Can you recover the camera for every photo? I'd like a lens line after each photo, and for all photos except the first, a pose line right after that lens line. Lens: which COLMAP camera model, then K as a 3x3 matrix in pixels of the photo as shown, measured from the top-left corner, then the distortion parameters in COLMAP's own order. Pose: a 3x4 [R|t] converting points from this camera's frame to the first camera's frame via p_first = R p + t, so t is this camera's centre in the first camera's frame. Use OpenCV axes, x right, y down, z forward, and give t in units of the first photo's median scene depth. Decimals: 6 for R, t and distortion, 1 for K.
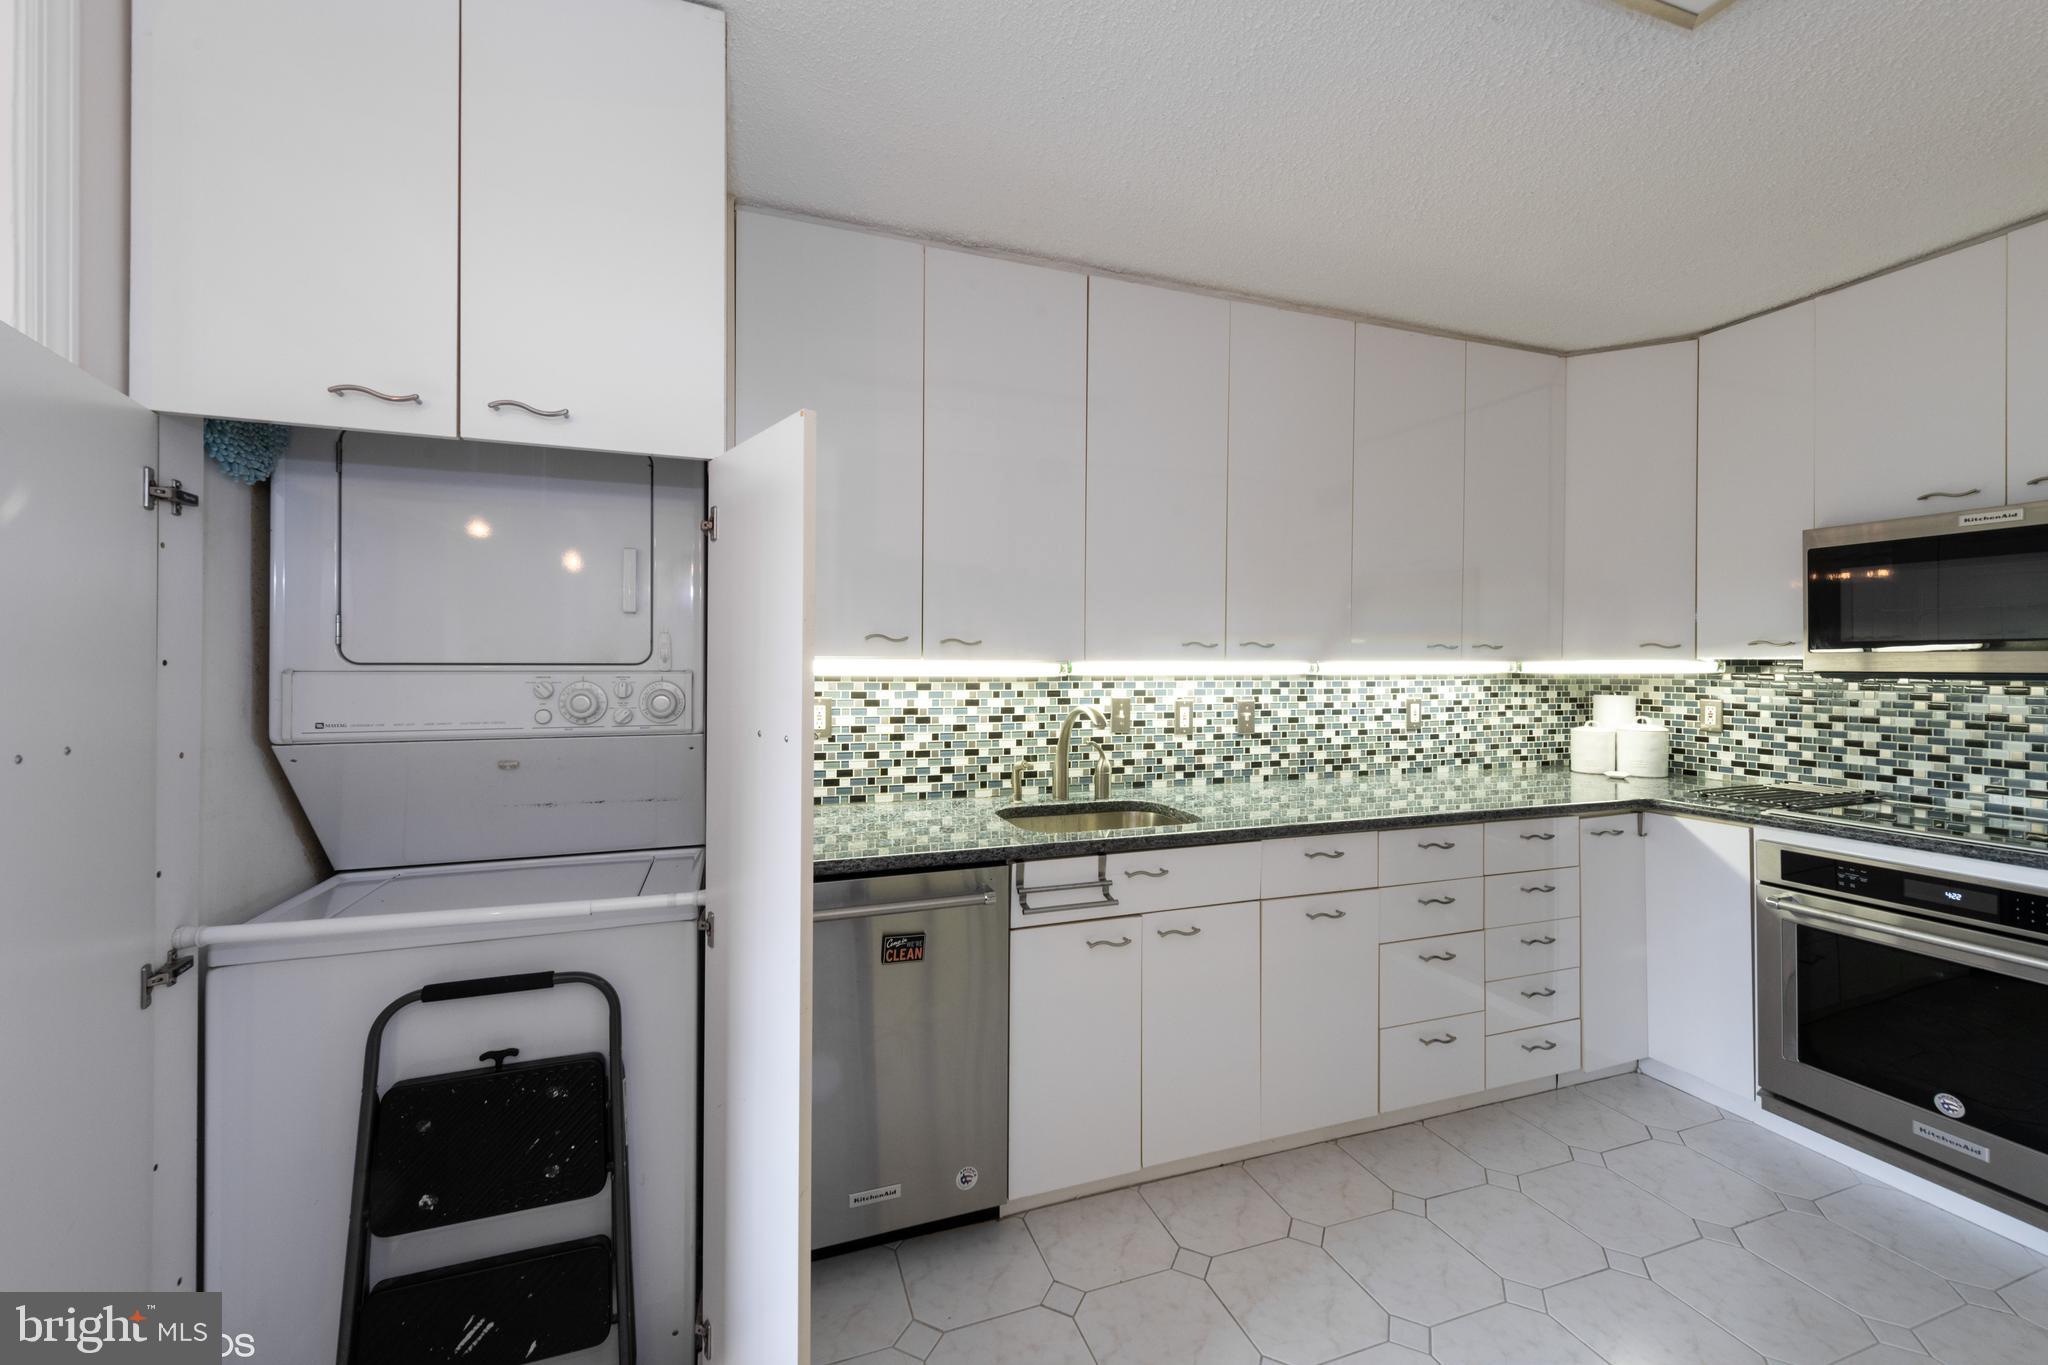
lens RADIAL K [[813.9, 0, 1019.6], [0, 813.9, 662.9], [0, 0, 1]] dist [0.013759, -0.002376]
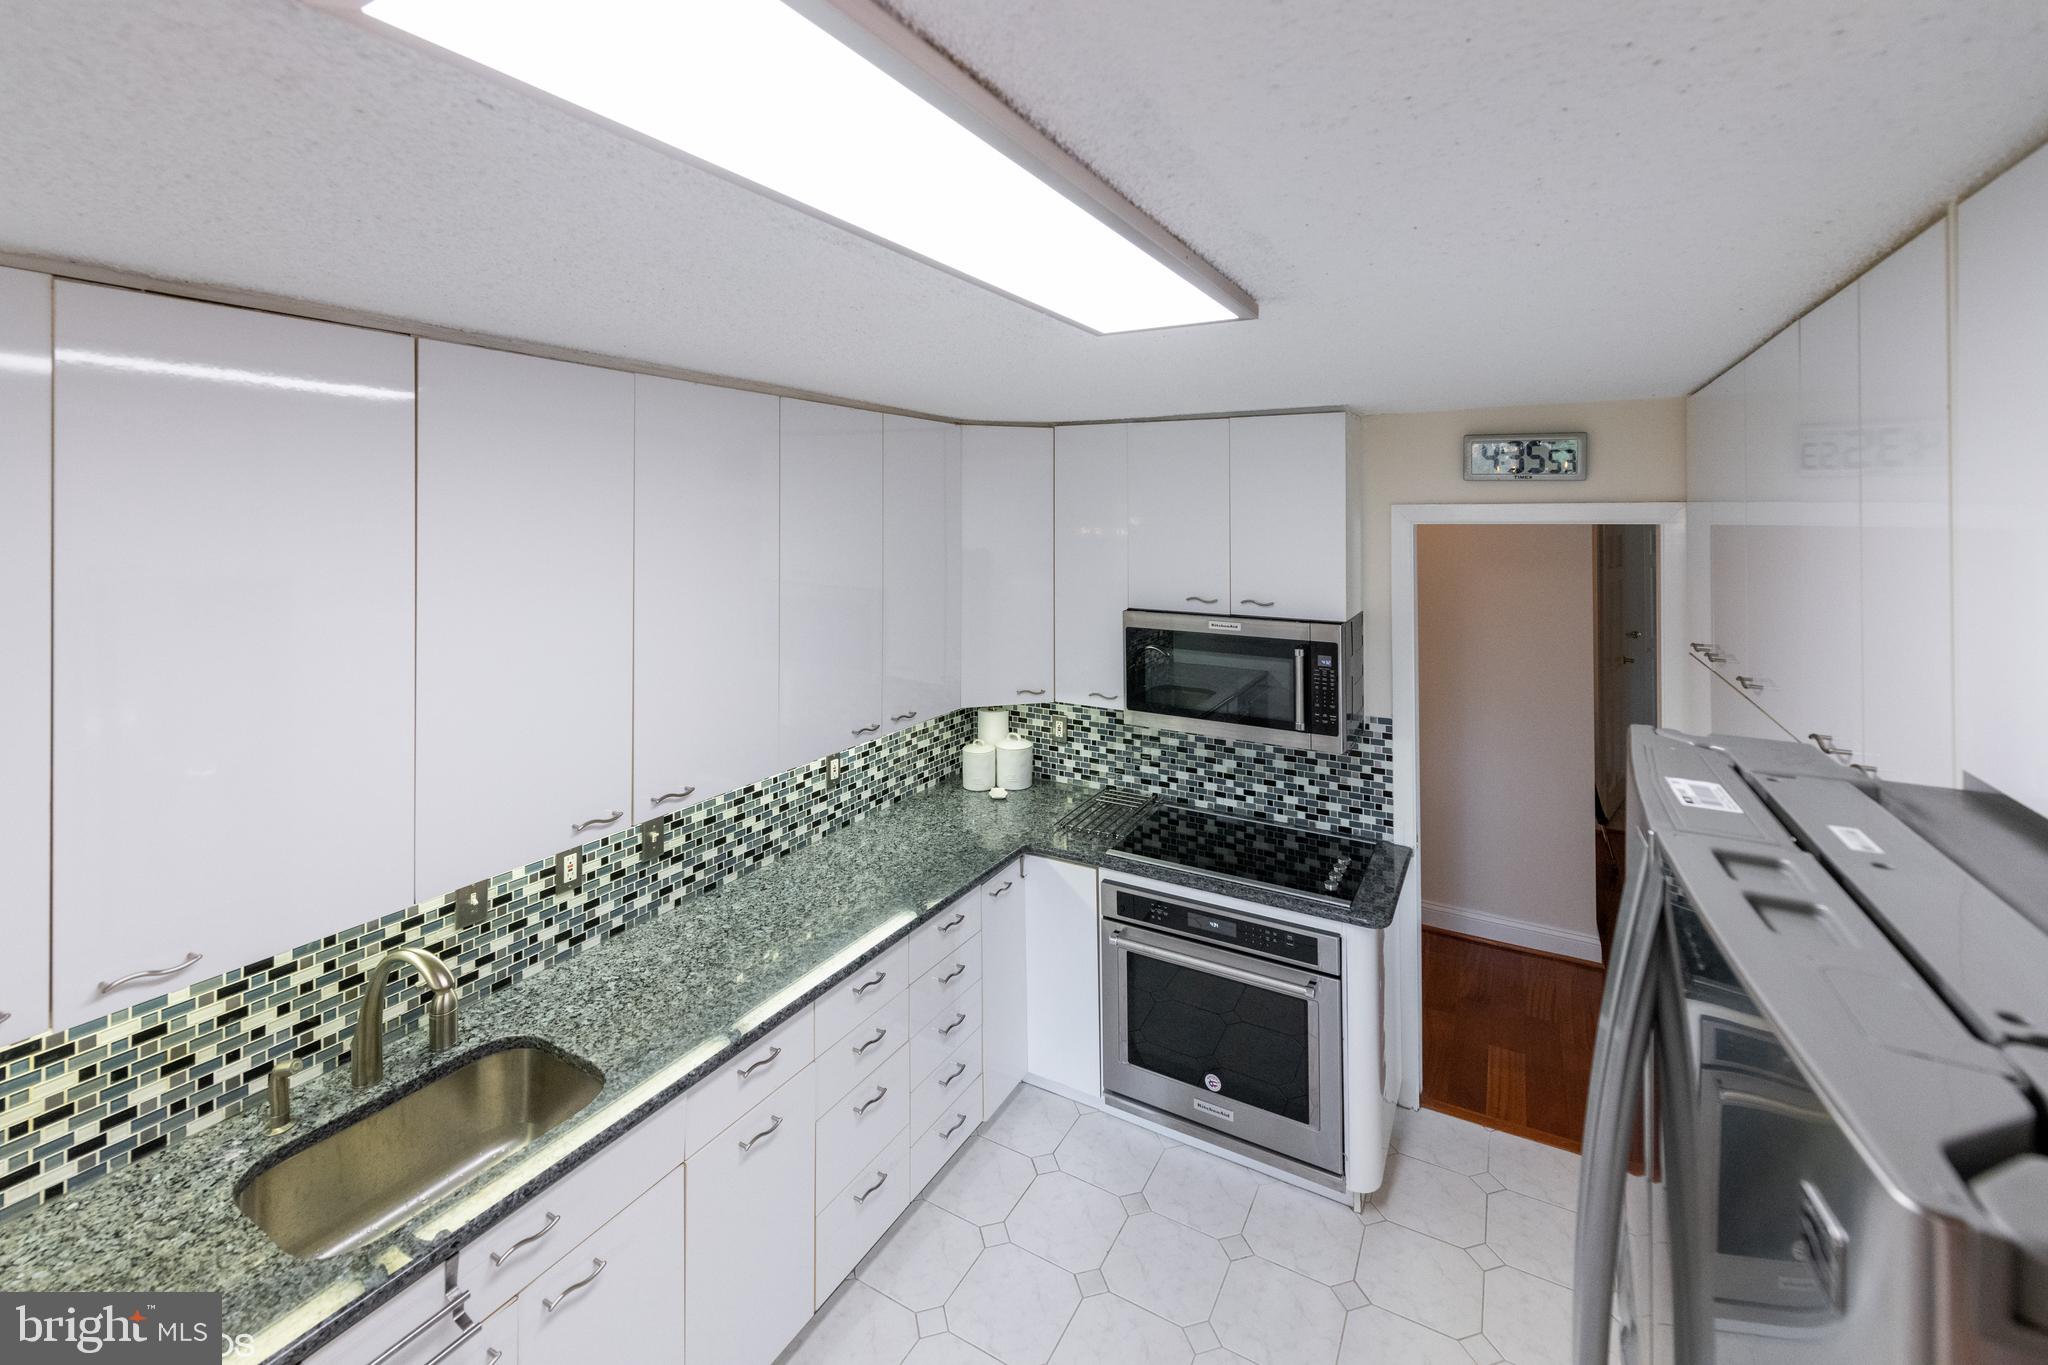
lens RADIAL K [[851.1, 0, 1028.5], [0, 851.1, 508.0], [0, 0, 1]] dist [0.007470, -0.002364]
pose [[0.753285, -0.002906, 0.657687, -0.000784], [0.005227, 0.999985, -0.001568, -0.265280], [-0.657673, 0.004619, 0.753289, 0.105327]]
